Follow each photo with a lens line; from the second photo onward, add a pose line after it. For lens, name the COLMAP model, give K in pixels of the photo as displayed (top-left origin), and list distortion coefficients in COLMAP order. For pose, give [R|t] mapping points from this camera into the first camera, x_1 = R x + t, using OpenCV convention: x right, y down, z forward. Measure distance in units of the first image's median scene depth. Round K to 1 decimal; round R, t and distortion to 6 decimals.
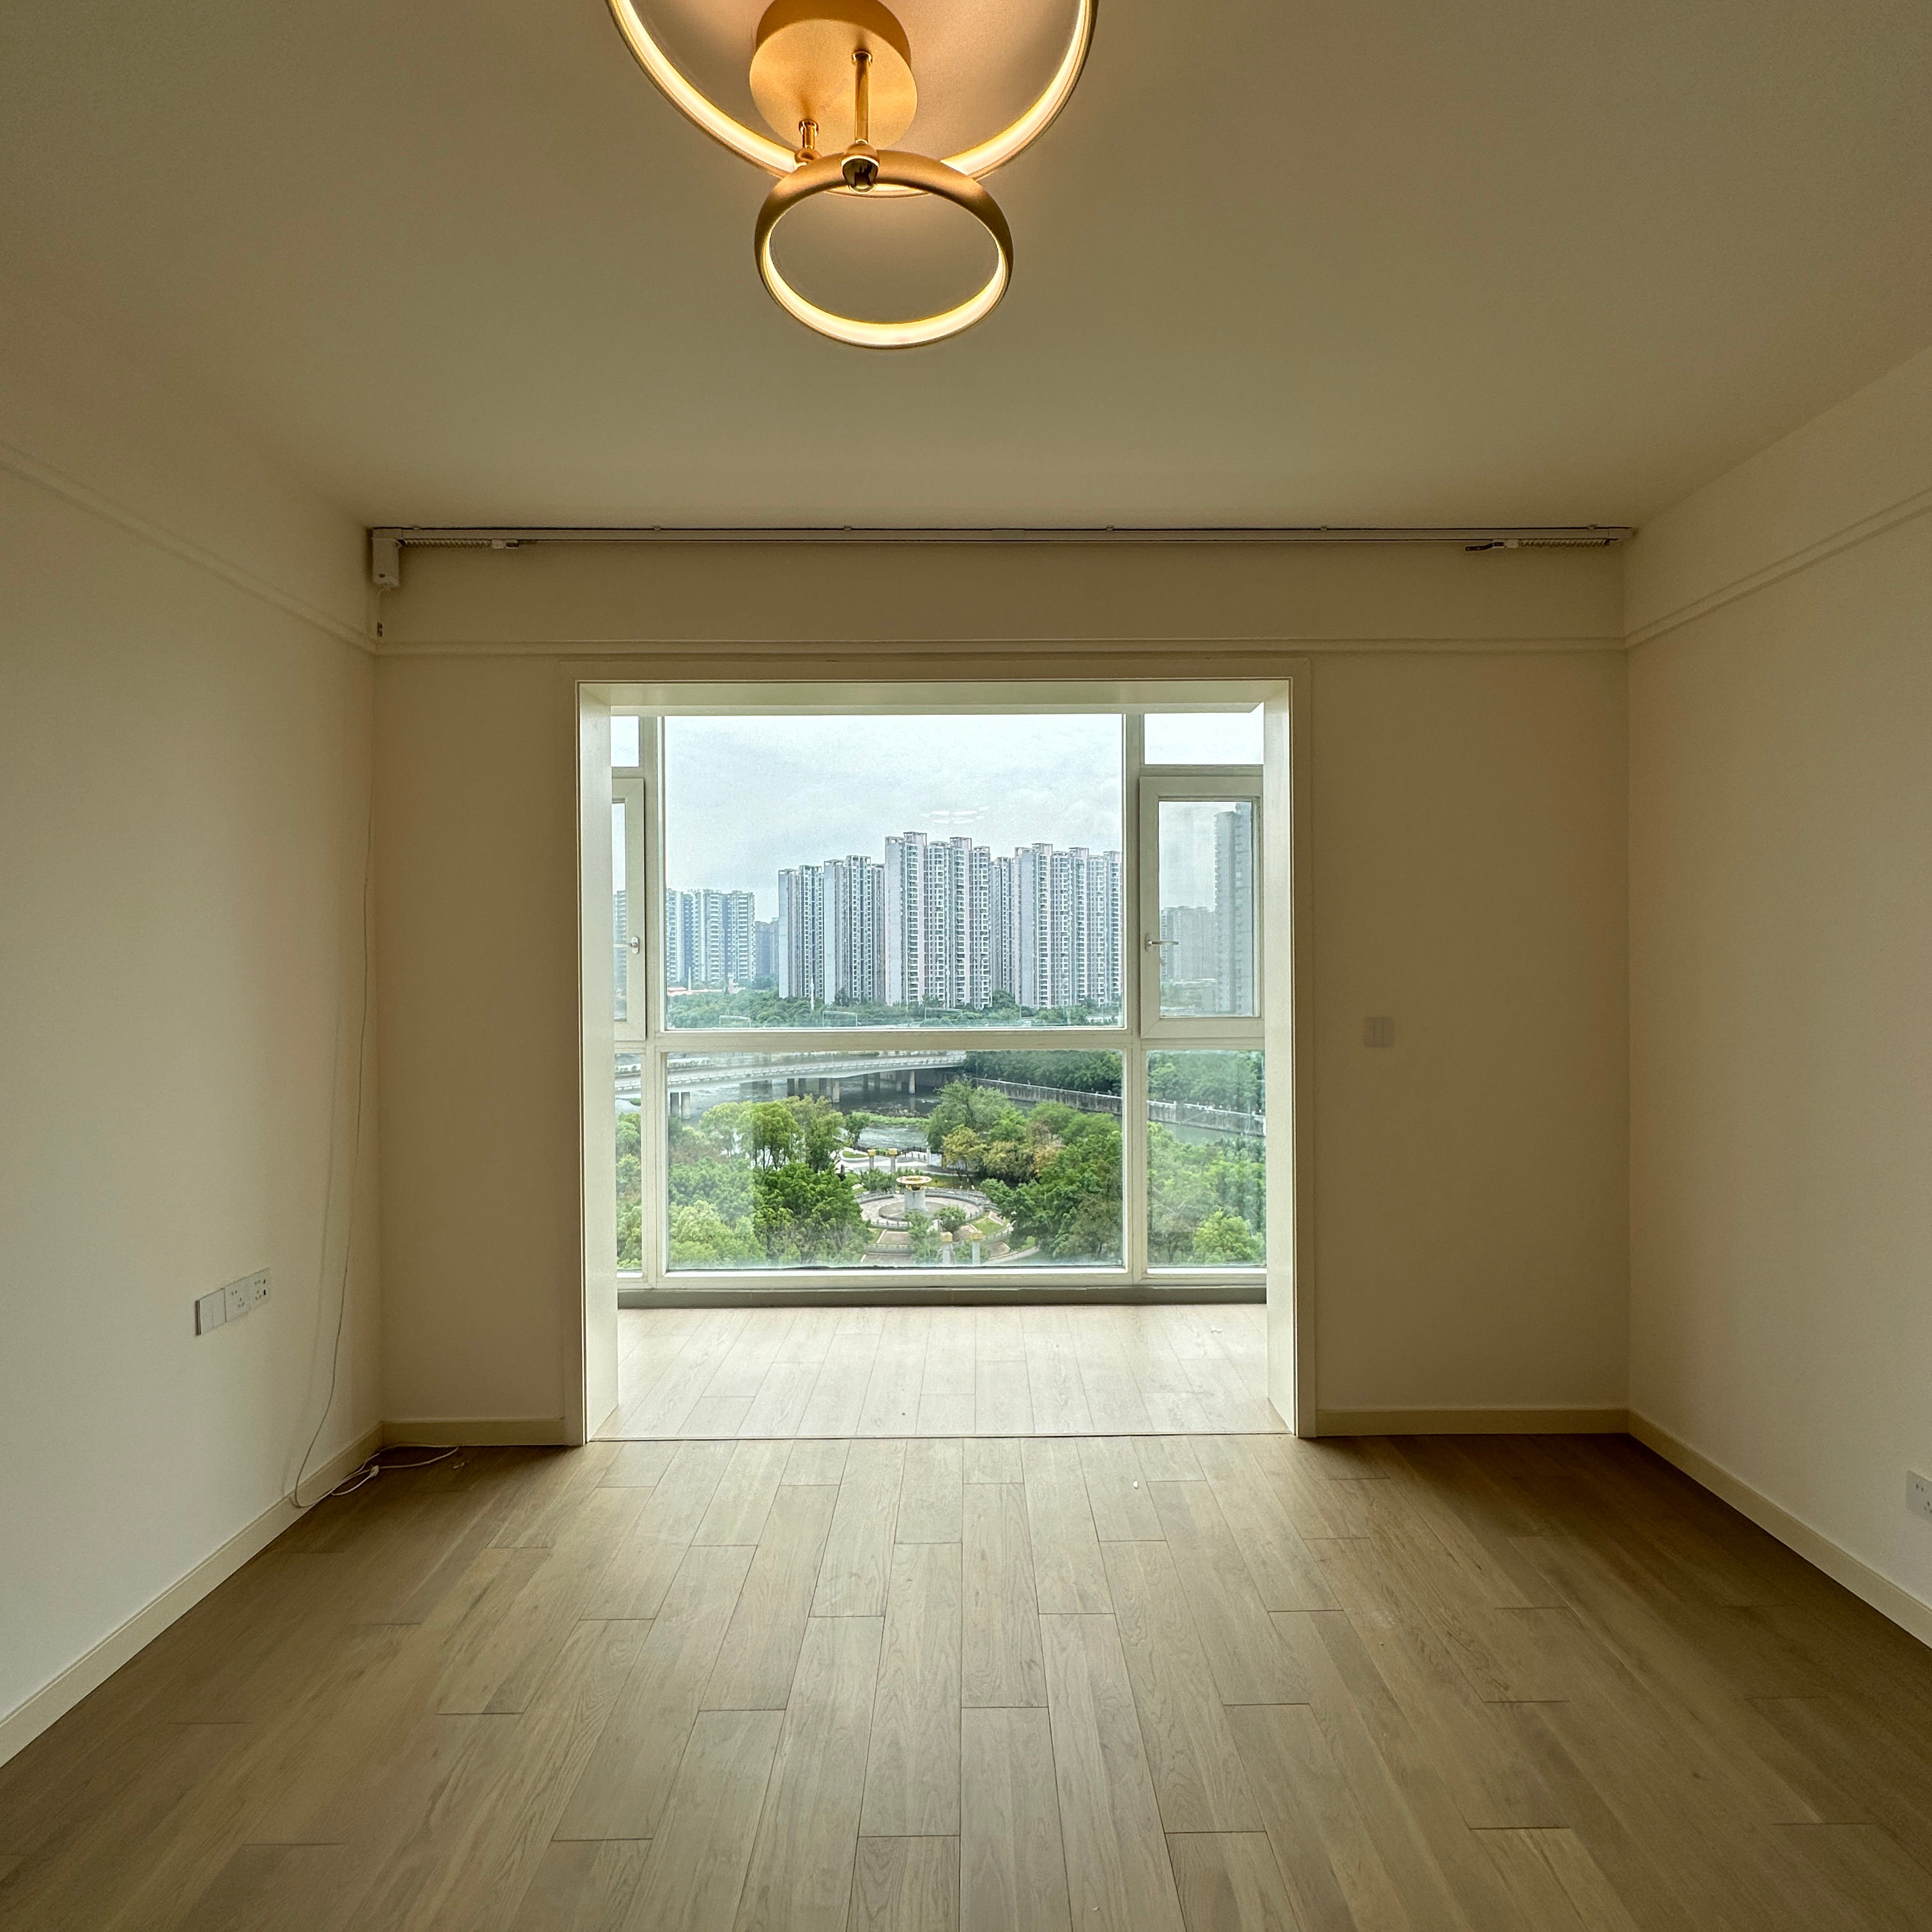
lens RADIAL K [[1024.0, 0, 973.1], [0, 1024.0, 962.6], [0, 0, 1]] dist [-0.005492, 0.000446]
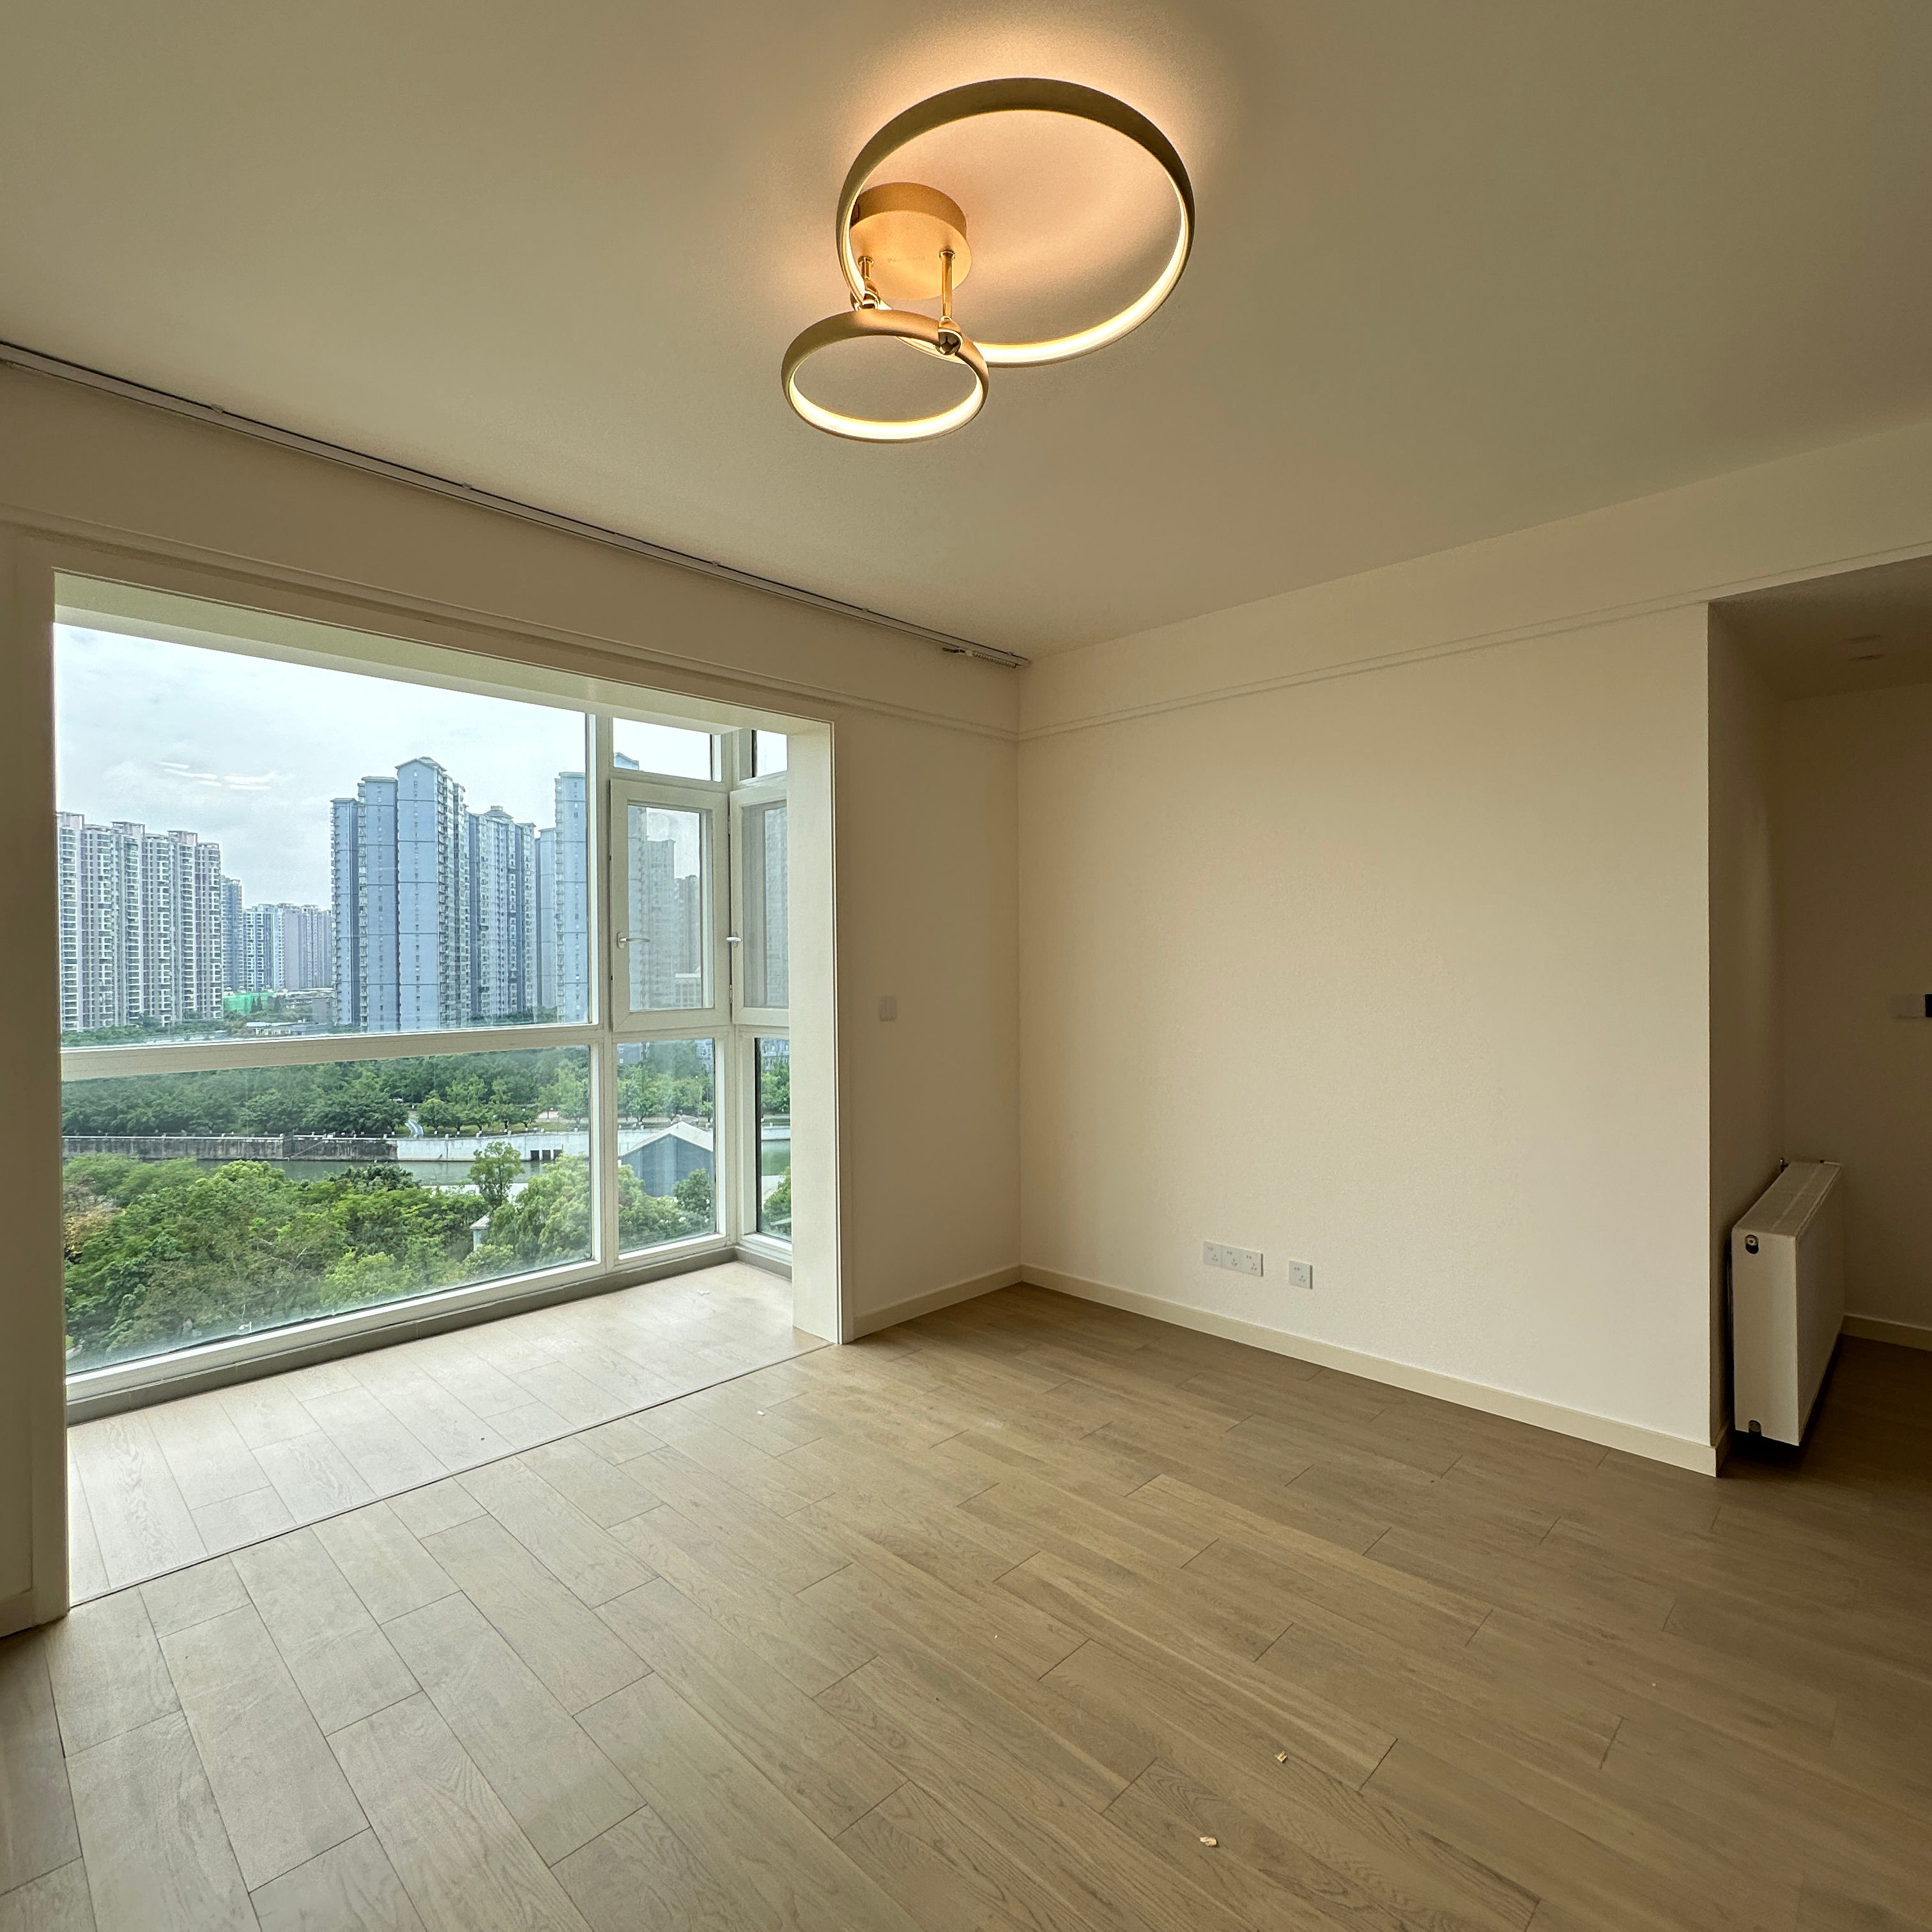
lens RADIAL K [[1024.0, 0, 973.1], [0, 1024.0, 962.6], [0, 0, 1]] dist [-0.005492, 0.000446]
pose [[0.702992, -0.002718, 0.711193, -0.331400], [0.006541, 0.999975, -0.002644, 0.009183], [-0.711168, 0.006511, 0.702992, 0.018560]]
